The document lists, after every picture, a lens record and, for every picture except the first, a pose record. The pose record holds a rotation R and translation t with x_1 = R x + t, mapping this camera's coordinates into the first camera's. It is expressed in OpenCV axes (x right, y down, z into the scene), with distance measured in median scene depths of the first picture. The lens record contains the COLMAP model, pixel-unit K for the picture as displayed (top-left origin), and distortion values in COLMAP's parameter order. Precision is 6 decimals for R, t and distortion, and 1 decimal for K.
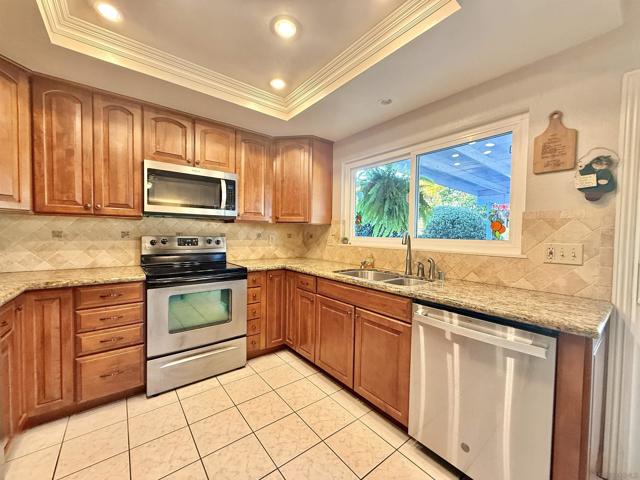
lens RADIAL K [[255.1, 0, 318.0], [0, 255.1, 239.6], [0, 0, 1]] dist [0.000592, -0.000094]
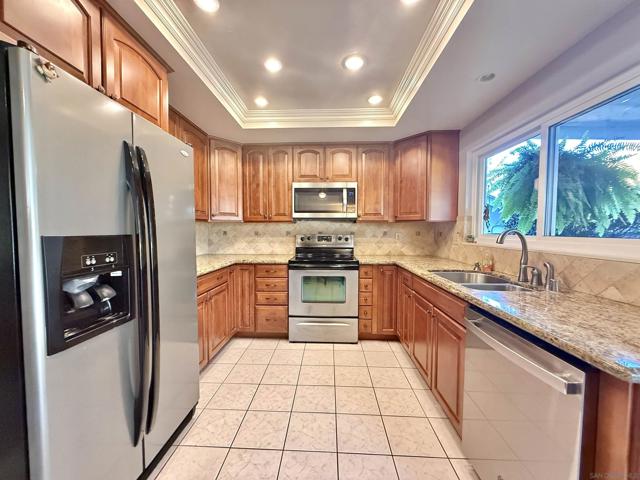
lens RADIAL K [[255.1, 0, 318.5], [0, 255.1, 239.6], [0, 0, 1]] dist [0.000592, -0.000094]
pose [[0.759539, 0.010652, -0.650374, 0.349813], [-0.005478, 0.999935, 0.009979, 0.000817], [0.650438, -0.004017, 0.759548, -0.022017]]
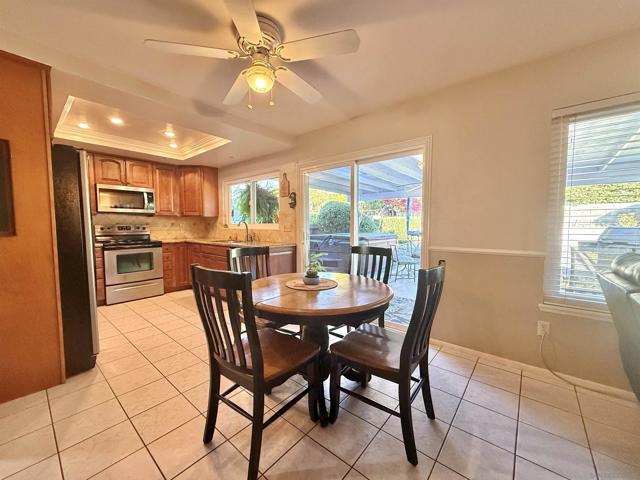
lens RADIAL K [[255.1, 0, 319.4], [0, 255.1, 239.7], [0, 0, 1]] dist [0.000592, -0.000094]
pose [[0.977730, -0.030653, 0.207618, 0.452752], [0.023115, 0.998986, 0.038637, 0.055171], [-0.208592, -0.032978, 0.977447, -1.040765]]
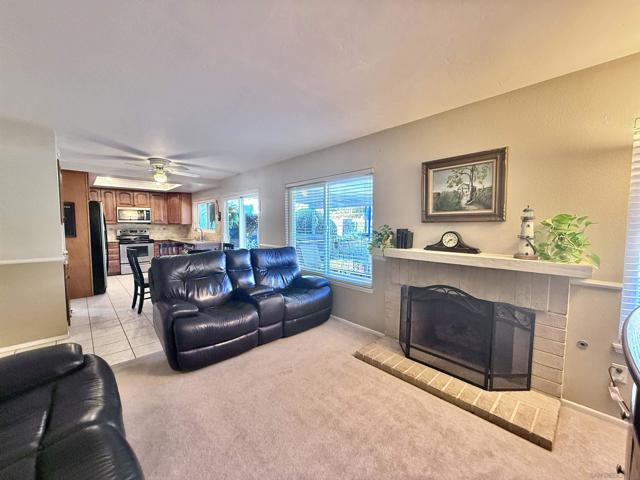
lens RADIAL K [[255.1, 0, 320.3], [0, 255.1, 238.1], [0, 0, 1]] dist [0.000592, -0.000094]
pose [[0.994922, -0.020059, 0.098631, 1.436192], [0.016607, 0.999225, 0.035701, 0.018508], [-0.099271, -0.033882, 0.994483, -2.290672]]
